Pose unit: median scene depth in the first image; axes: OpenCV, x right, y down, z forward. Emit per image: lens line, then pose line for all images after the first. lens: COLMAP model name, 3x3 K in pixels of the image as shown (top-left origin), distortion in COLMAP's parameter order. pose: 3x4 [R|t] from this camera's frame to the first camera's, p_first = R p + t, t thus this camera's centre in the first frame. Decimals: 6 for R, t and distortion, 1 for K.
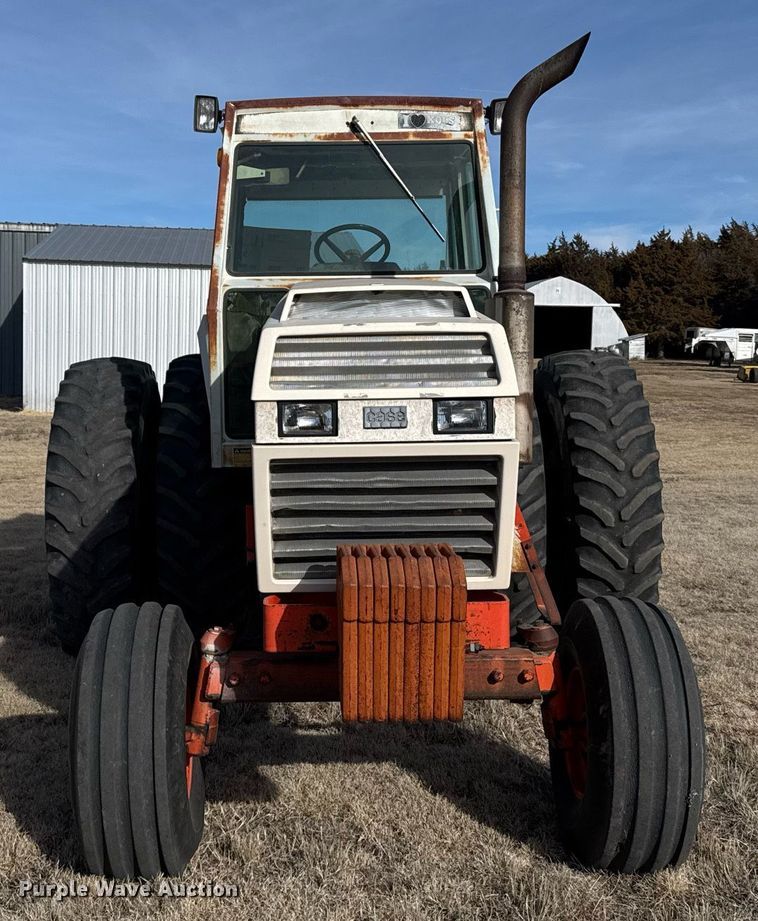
lens RADIAL K [[1251.9, 0, 379.0], [0, 1251.9, 460.5], [0, 0, 1]] dist [0.008892, 0.005990]
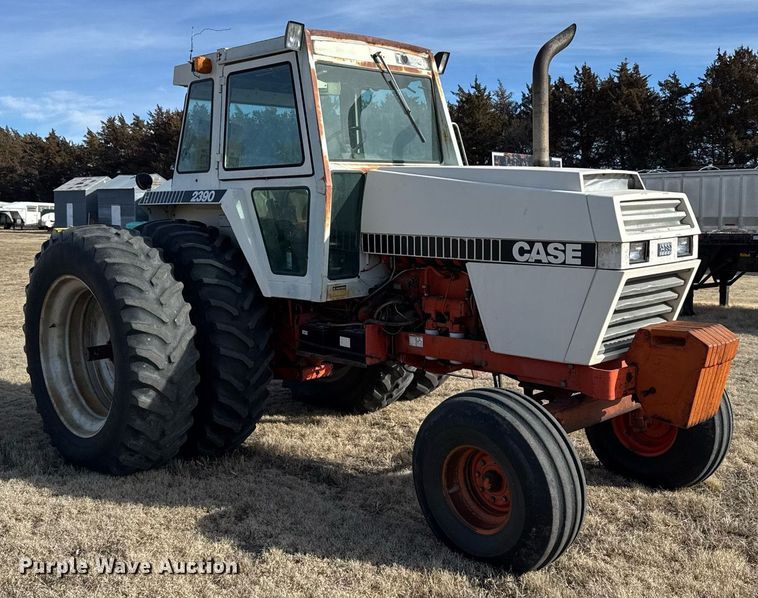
lens RADIAL K [[835.0, 0, 380.2], [0, 835.0, 296.1], [0, 0, 1]] dist [0.114046, -0.016059]
pose [[0.719583, -0.079773, 0.689809, -0.707155], [0.076763, 0.996429, 0.035157, -0.027364], [-0.690150, 0.027654, 0.723137, 0.300780]]
